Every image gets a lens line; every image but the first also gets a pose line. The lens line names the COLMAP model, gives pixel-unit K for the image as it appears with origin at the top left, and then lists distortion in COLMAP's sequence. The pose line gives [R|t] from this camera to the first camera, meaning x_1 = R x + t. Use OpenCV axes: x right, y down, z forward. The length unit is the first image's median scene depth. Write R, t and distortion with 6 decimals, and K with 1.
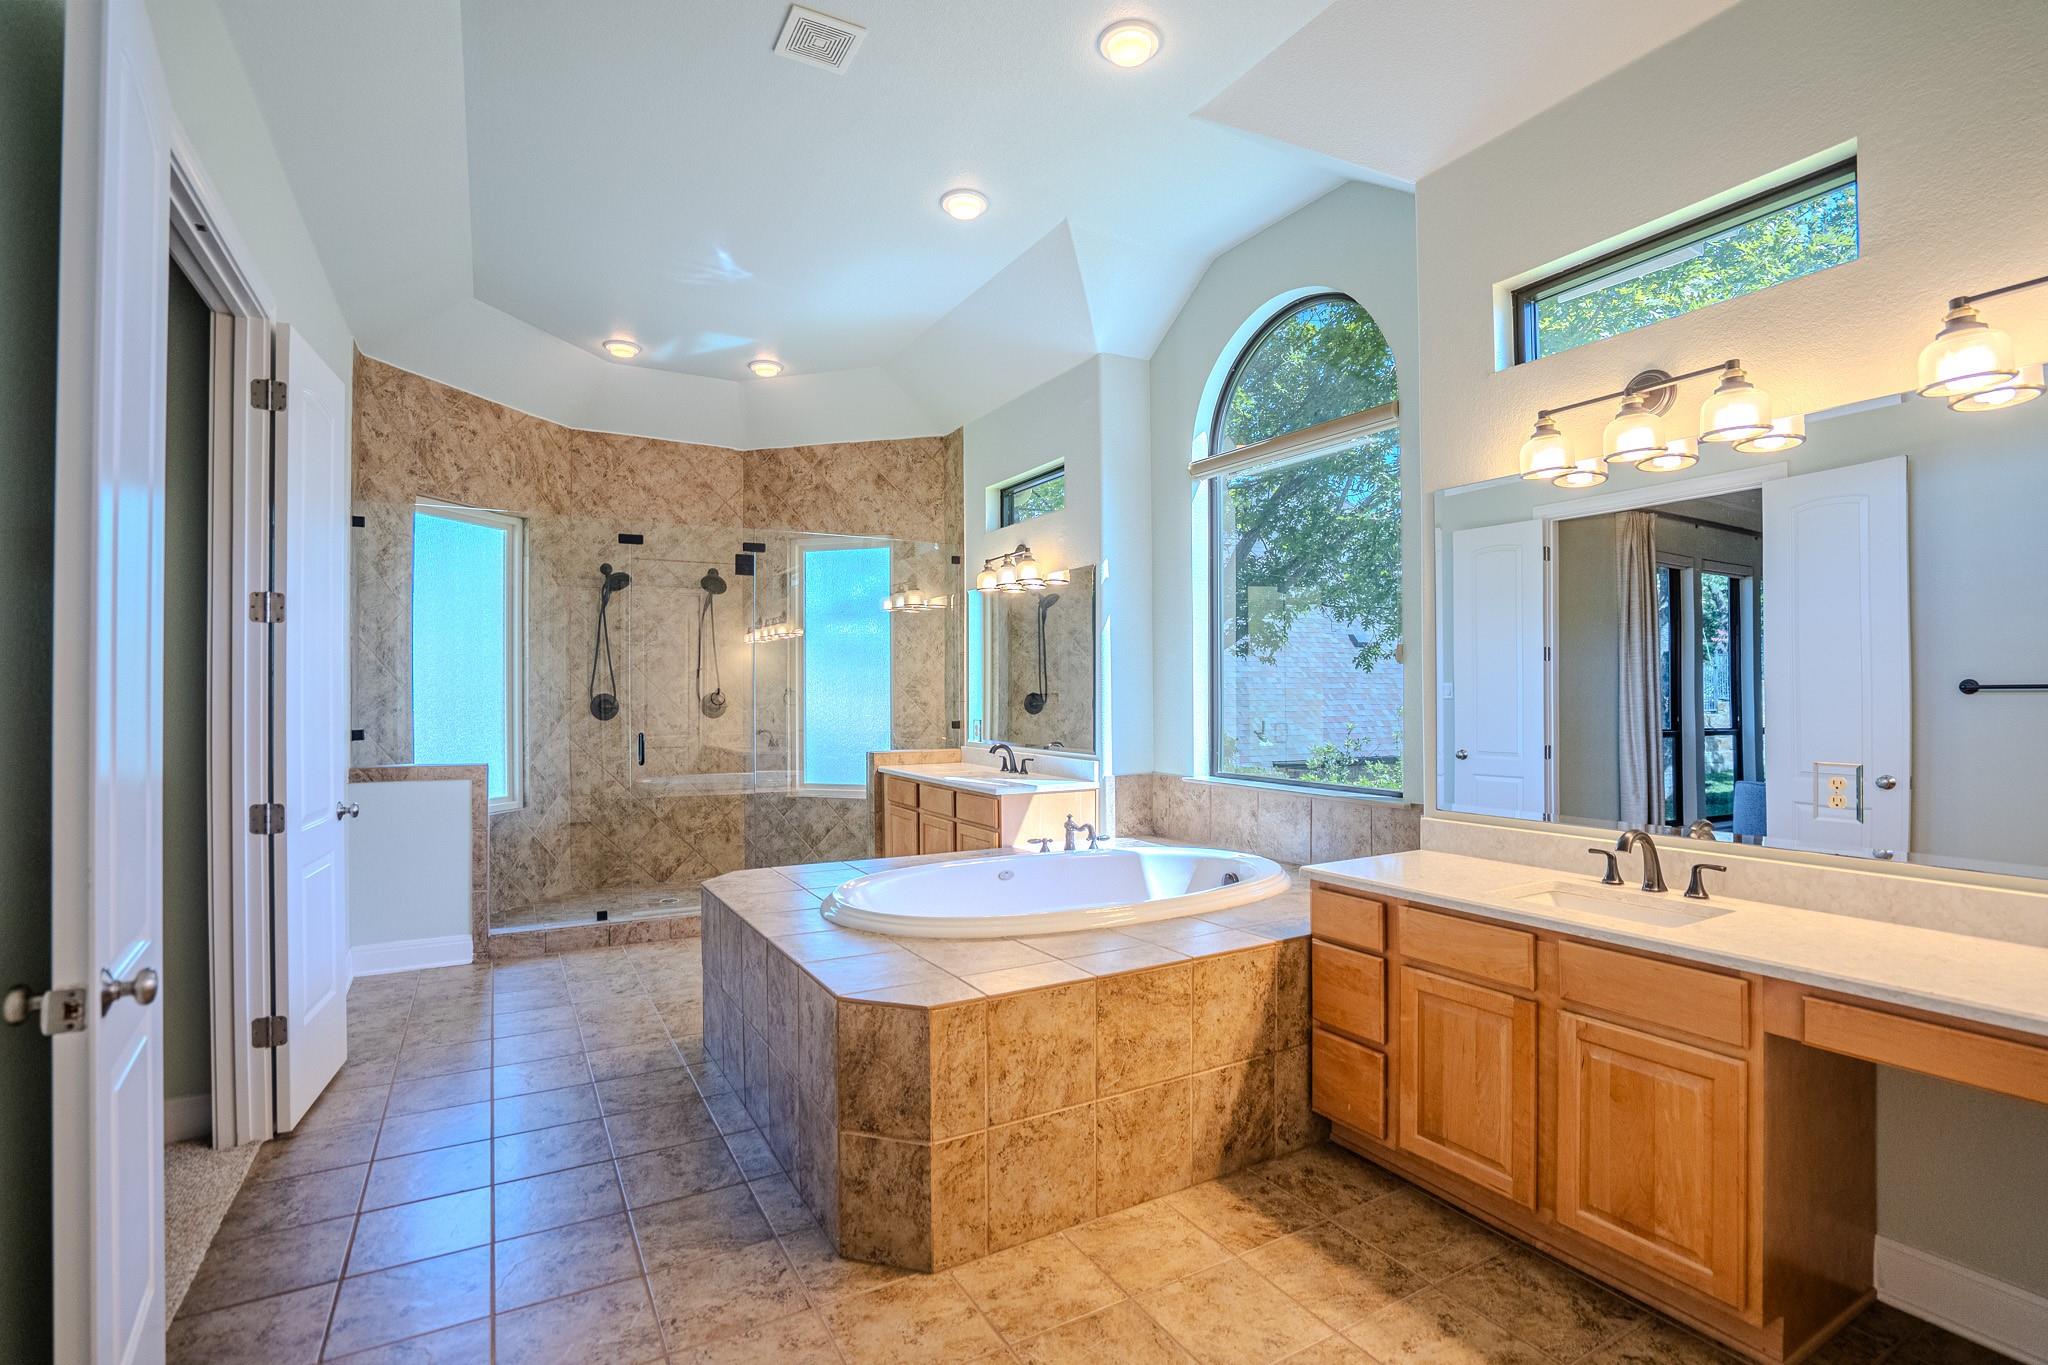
lens RADIAL K [[969.3, 0, 1024.0], [0, 969.3, 682.5], [0, 0, 1]] dist [-0.066483, 0.030149]
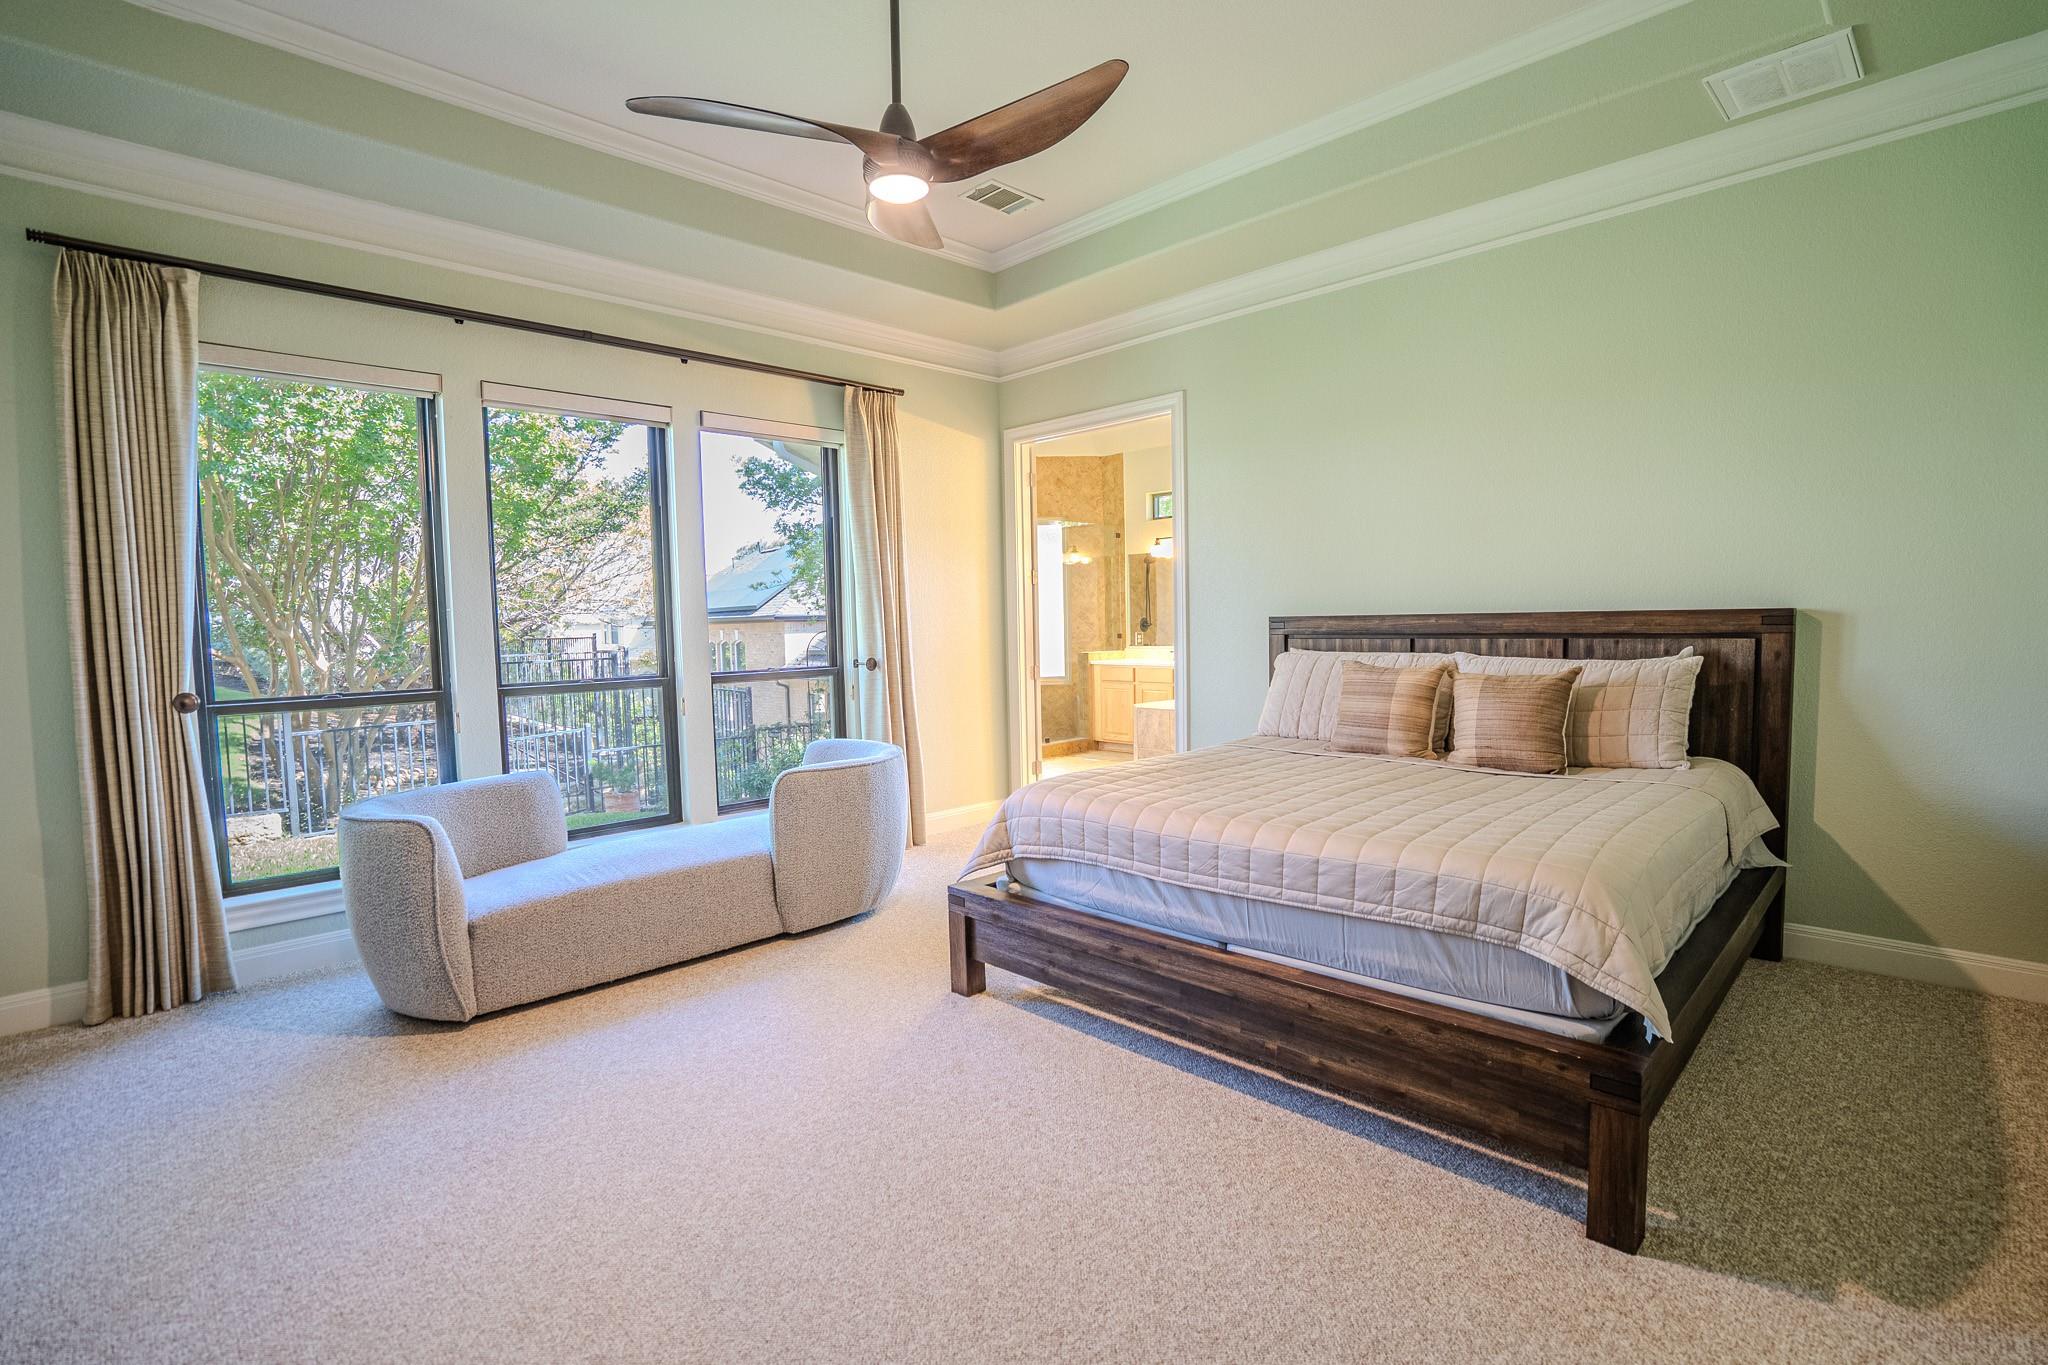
lens RADIAL K [[969.3, 0, 1024.0], [0, 969.3, 682.5], [0, 0, 1]] dist [-0.066483, 0.030149]
pose [[0.962015, -0.029866, 0.271359, -0.860686], [0.010896, 0.997406, 0.071149, 0.004393], [-0.272780, -0.065489, 0.959845, -0.692598]]
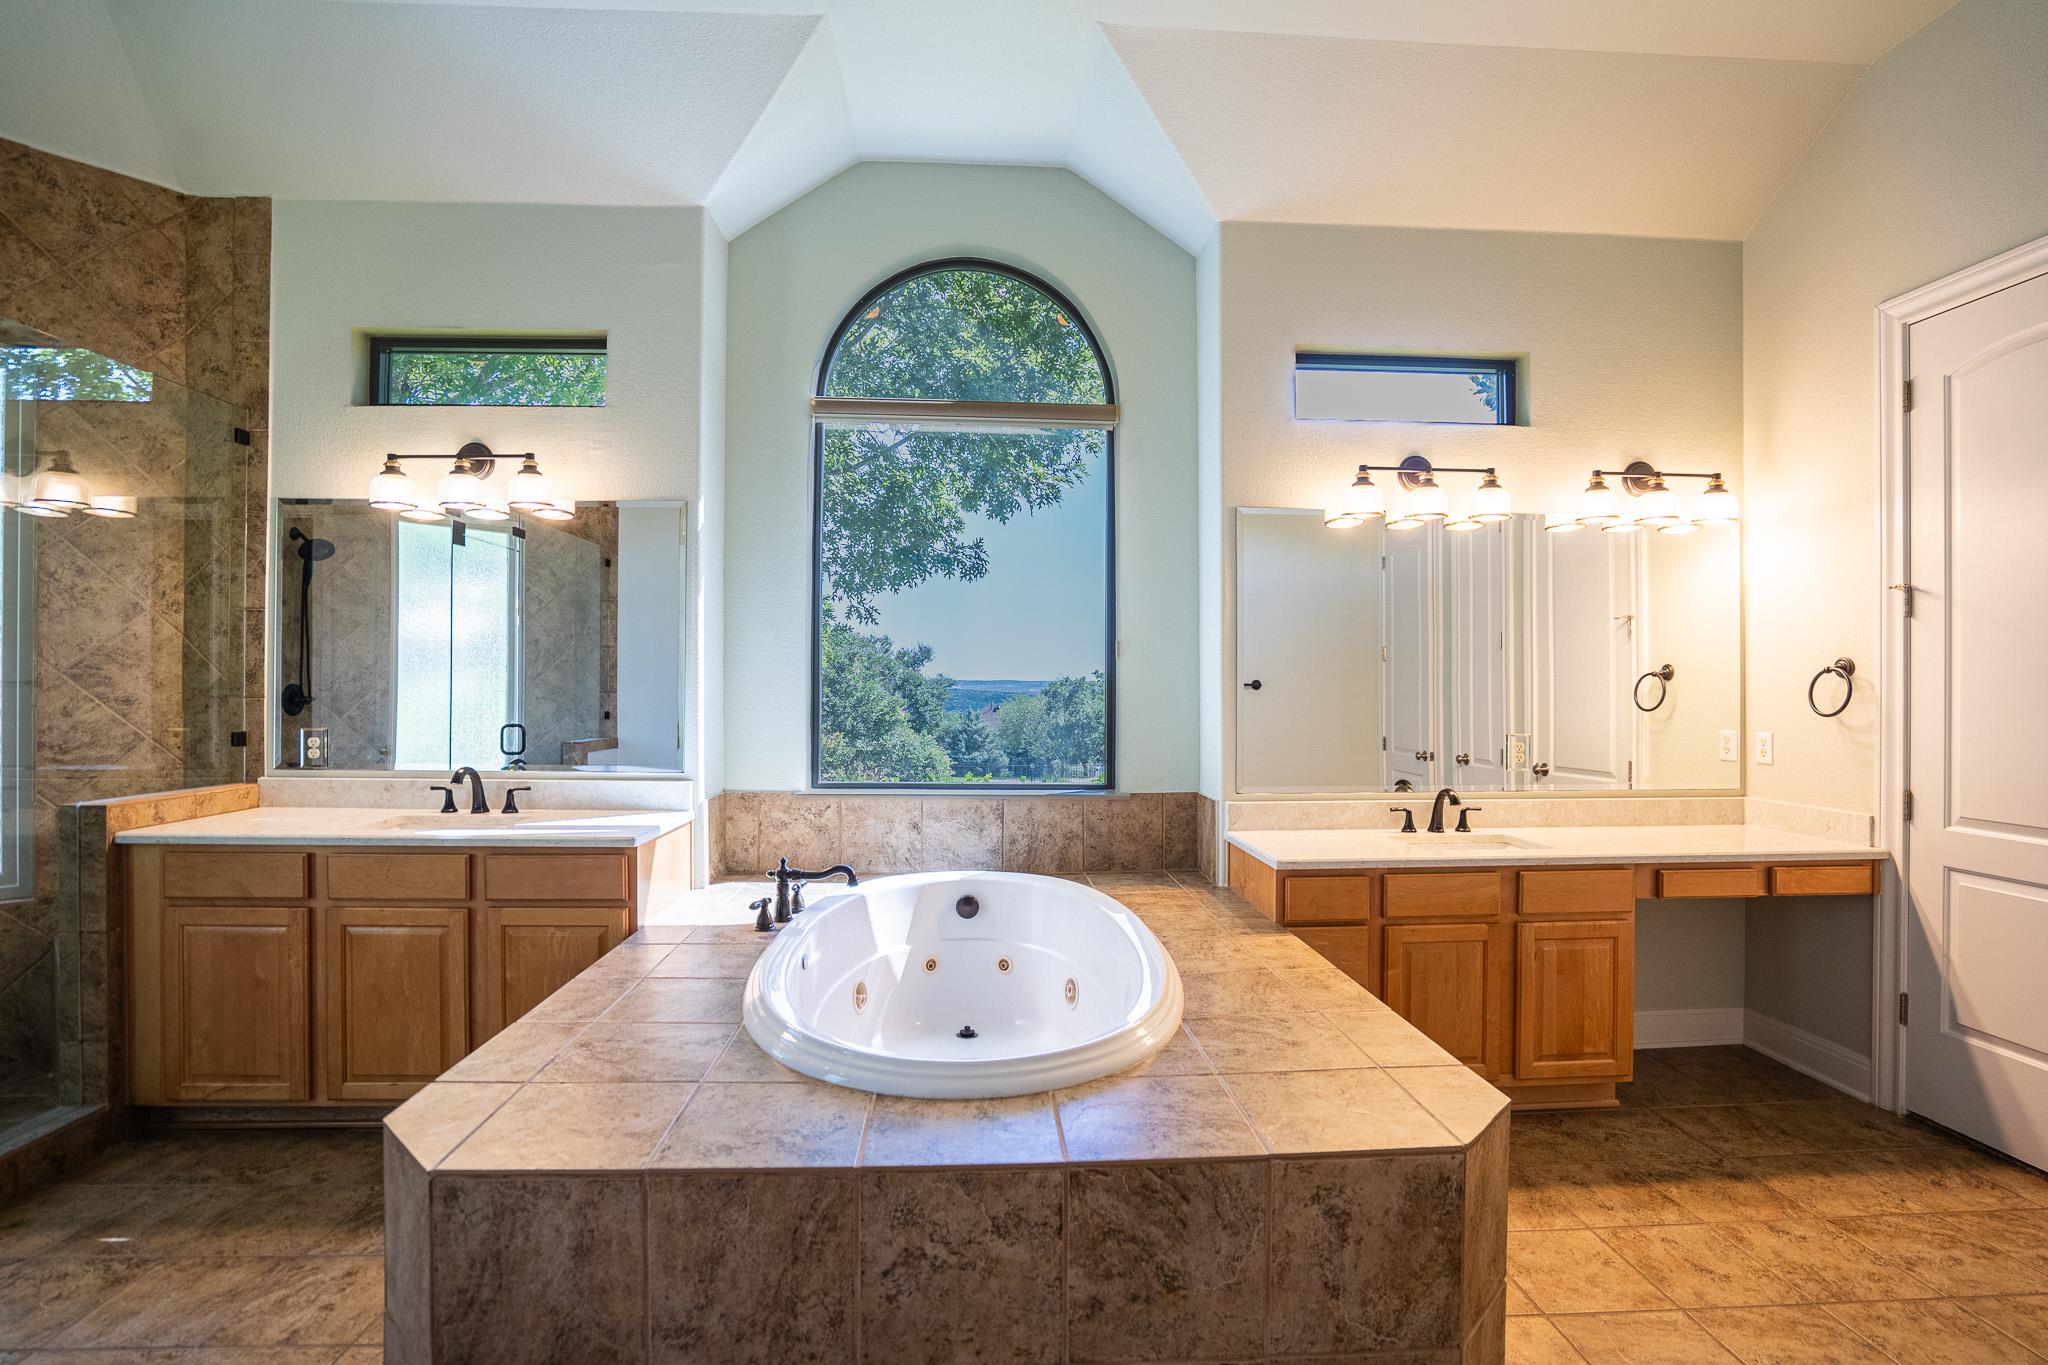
lens RADIAL K [[946.5, 0, 1026.9], [0, 946.5, 681.9], [0, 0, 1]] dist [-0.059870, 0.022035]
pose [[0.437836, 0.012719, 0.898965, -0.430917], [-0.017065, 0.999837, -0.005836, 0.008660], [-0.898893, -0.012785, 0.437982, 0.480239]]
